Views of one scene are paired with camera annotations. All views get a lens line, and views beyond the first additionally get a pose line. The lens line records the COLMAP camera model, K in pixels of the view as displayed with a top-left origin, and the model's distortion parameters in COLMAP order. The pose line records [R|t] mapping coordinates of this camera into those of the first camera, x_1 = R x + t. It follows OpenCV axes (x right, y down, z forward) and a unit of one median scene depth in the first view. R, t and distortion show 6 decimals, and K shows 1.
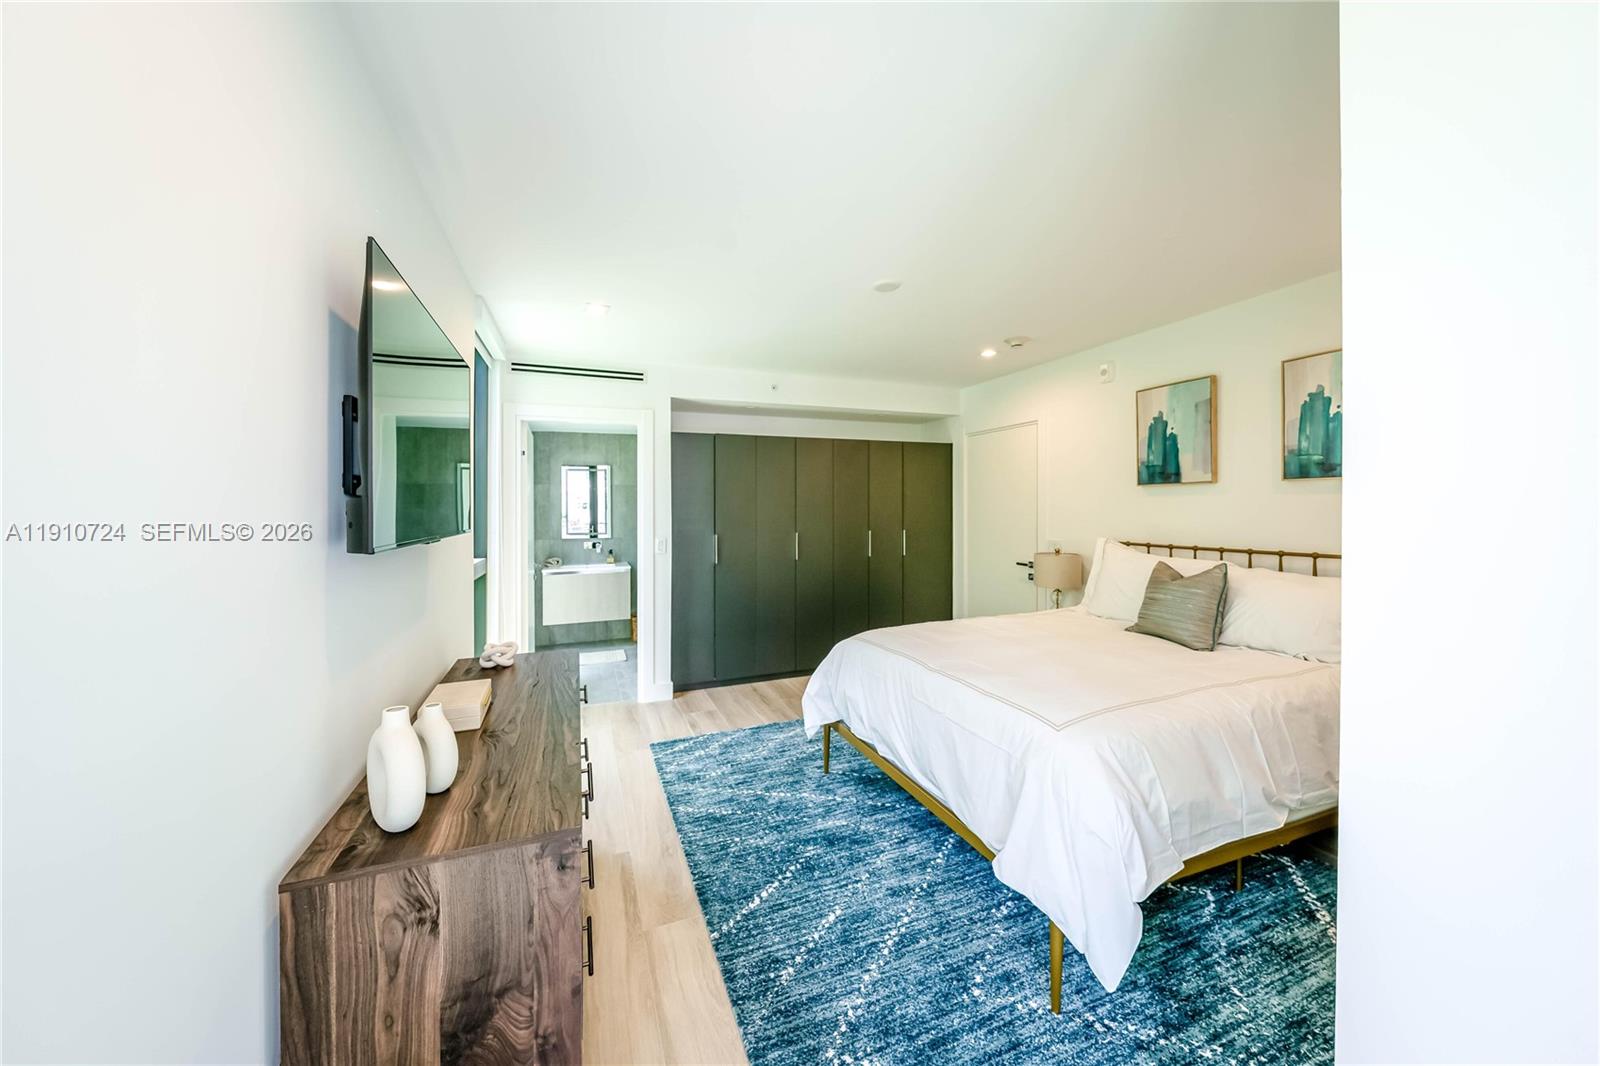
lens RADIAL K [[565.6, 0, 800.8], [0, 565.6, 514.6], [0, 0, 1]] dist [0.000304, -0.000120]
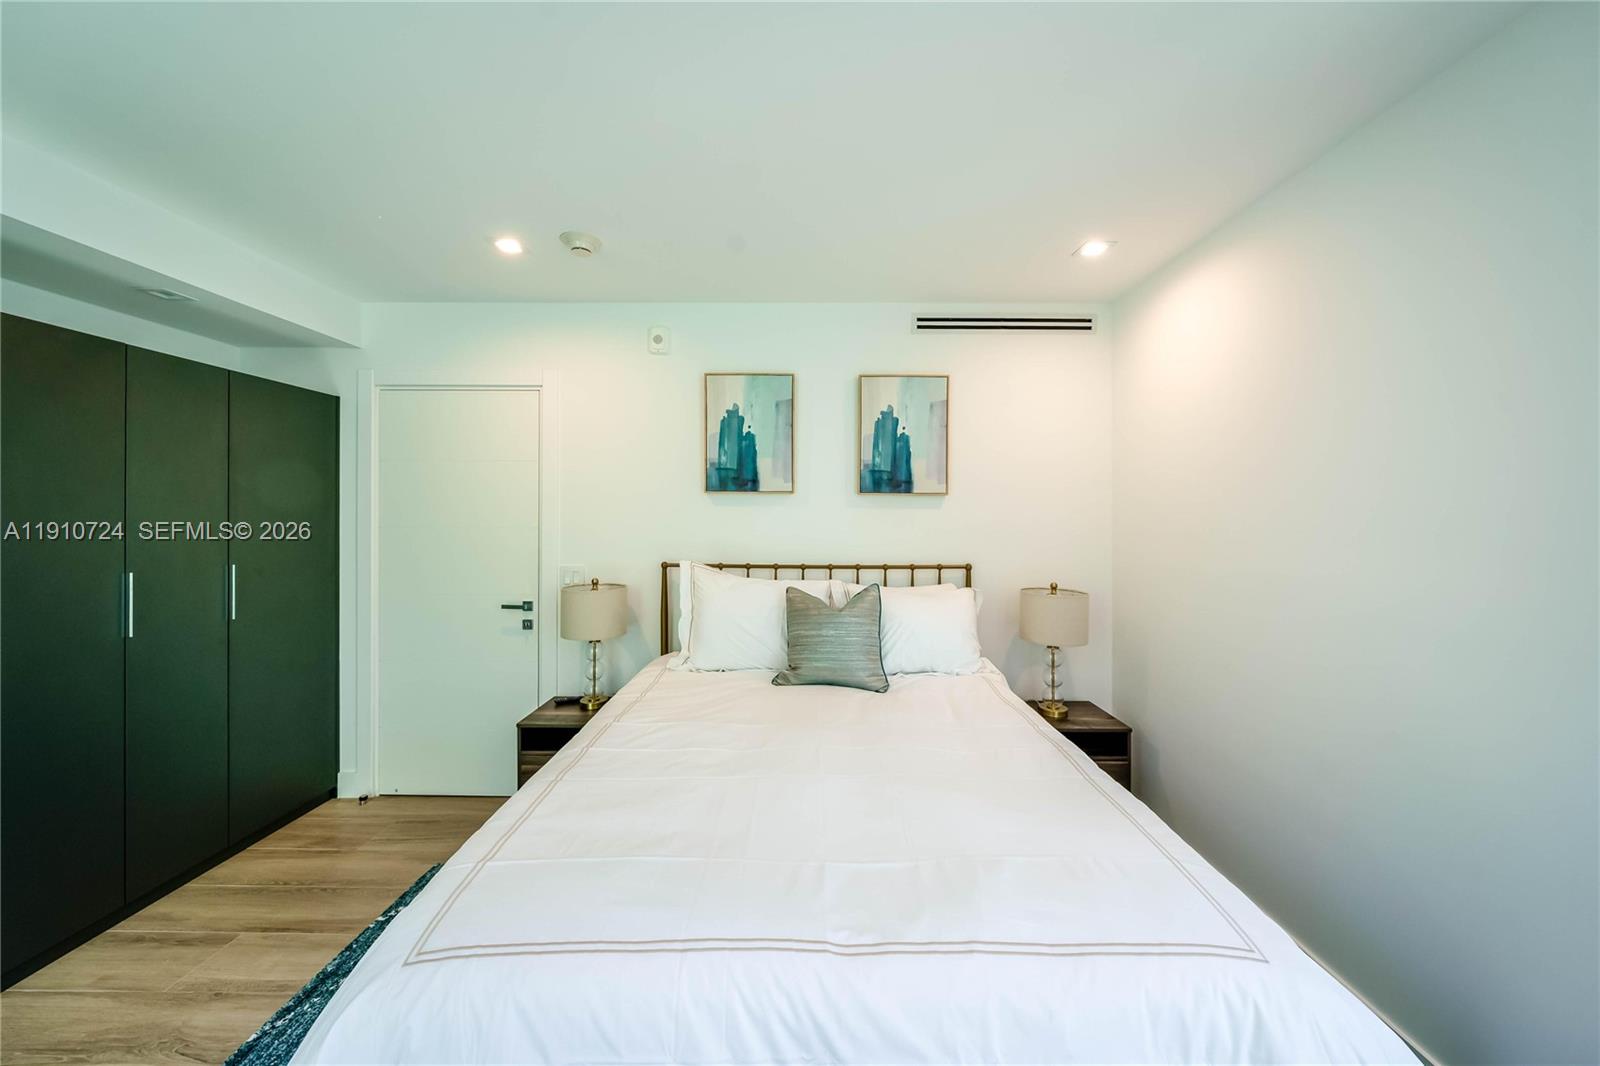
lens RADIAL K [[565.6, 0, 800.8], [0, 565.6, 514.6], [0, 0, 1]] dist [0.000304, -0.000120]
pose [[0.375780, -0.000485, 0.926709, -0.104229], [0.003979, 0.999991, -0.001090, -0.019298], [-0.926700, 0.004097, 0.375779, 0.622119]]
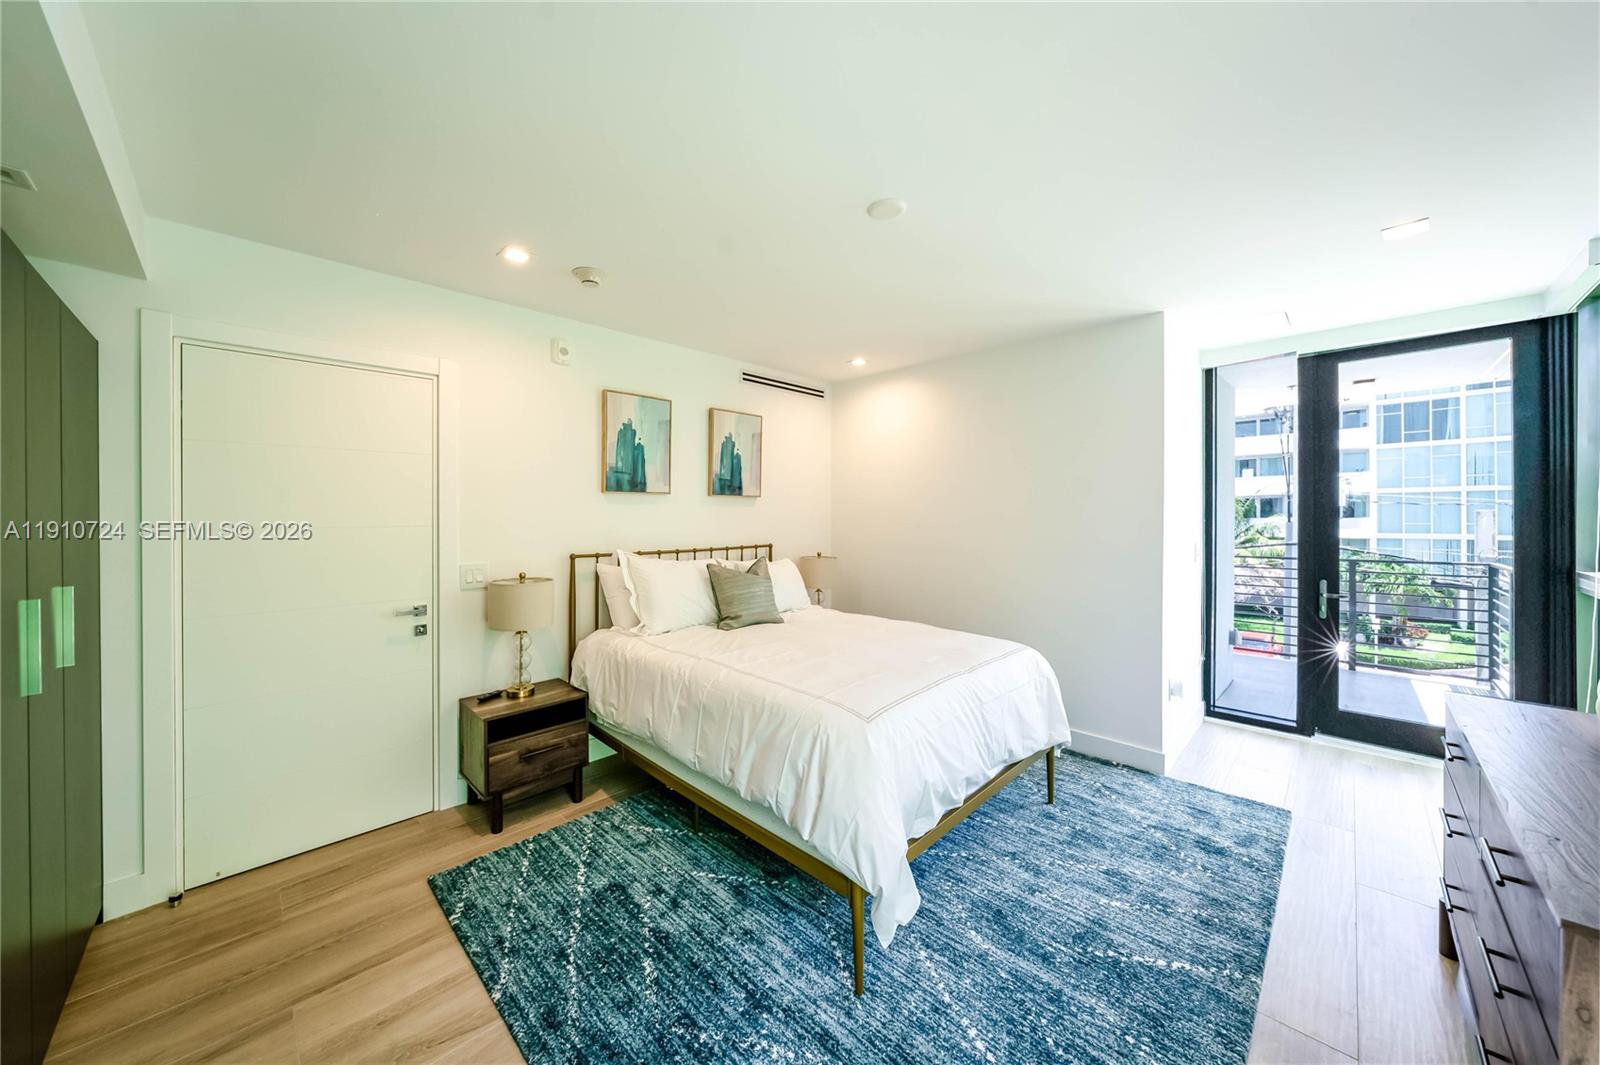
lens RADIAL K [[543.1, 0, 799.7], [0, 543.1, 521.0], [0, 0, 1]] dist [0.010056, -0.000025]
pose [[-0.388930, -0.017360, 0.921104, -0.384867], [0.006788, 0.999741, 0.021708, -0.022156], [-0.921242, 0.014696, -0.388712, 1.142803]]
